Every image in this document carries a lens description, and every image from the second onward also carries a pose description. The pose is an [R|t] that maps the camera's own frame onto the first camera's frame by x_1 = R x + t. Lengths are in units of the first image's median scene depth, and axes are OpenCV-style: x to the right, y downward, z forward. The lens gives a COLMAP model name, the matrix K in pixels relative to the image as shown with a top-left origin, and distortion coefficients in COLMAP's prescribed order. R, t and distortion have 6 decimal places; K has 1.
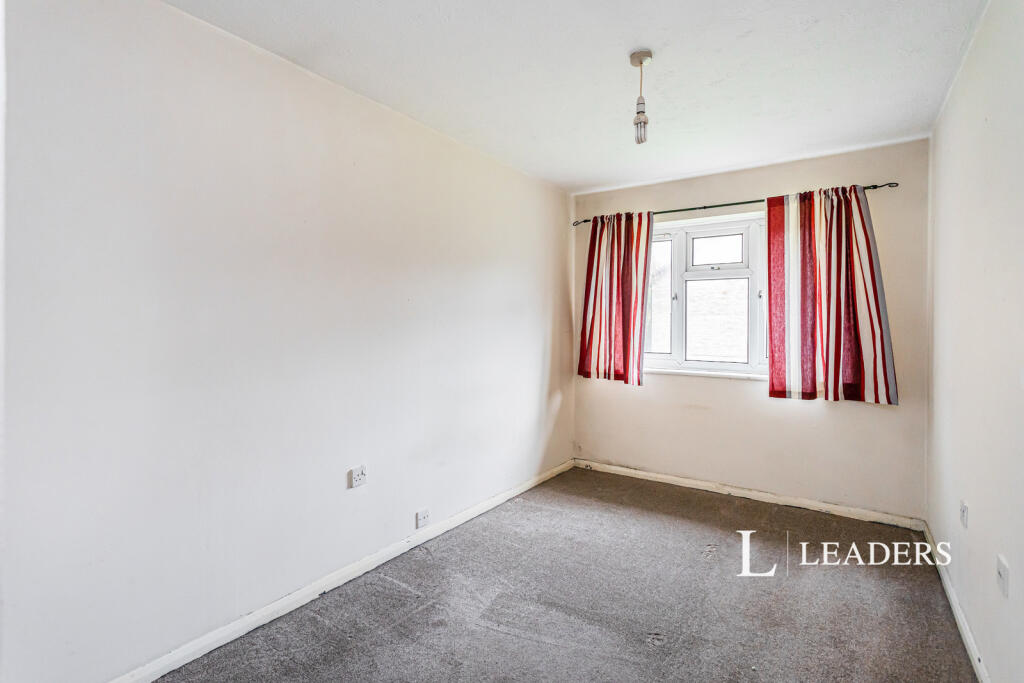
lens RADIAL K [[507.4, 0, 509.7], [0, 507.4, 337.3], [0, 0, 1]] dist [-0.000334, 0.000549]
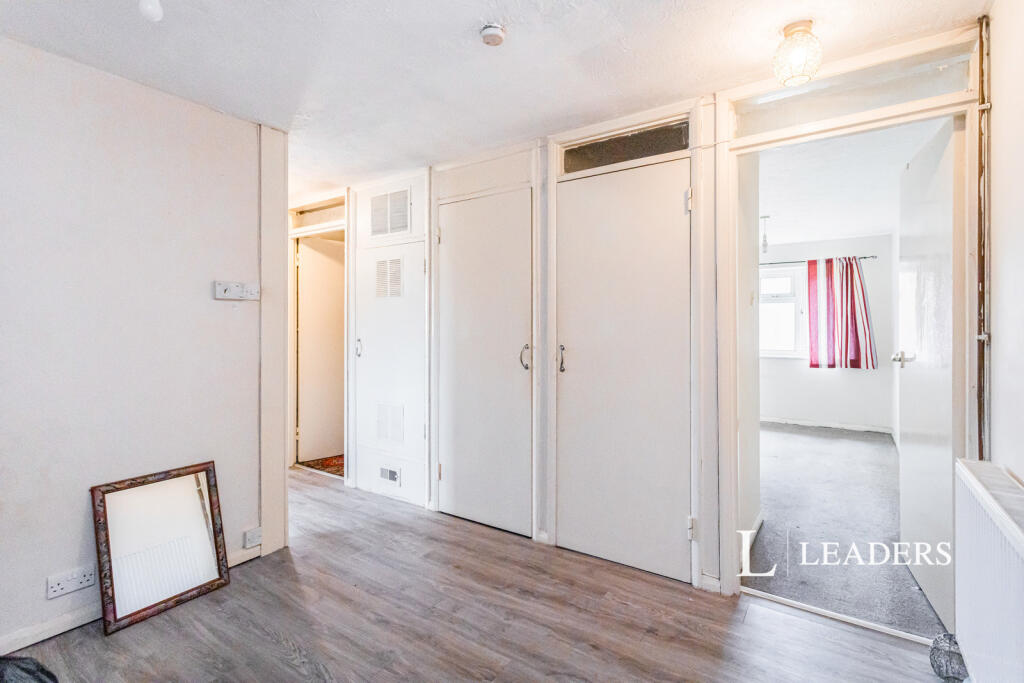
lens RADIAL K [[507.4, 0, 512.8], [0, 507.4, 338.6], [0, 0, 1]] dist [-0.000334, 0.000549]
pose [[0.999812, -0.011081, -0.015932, -0.567074], [0.011096, 0.999938, 0.000853, -0.002784], [0.015922, -0.001029, 0.999873, -0.908994]]
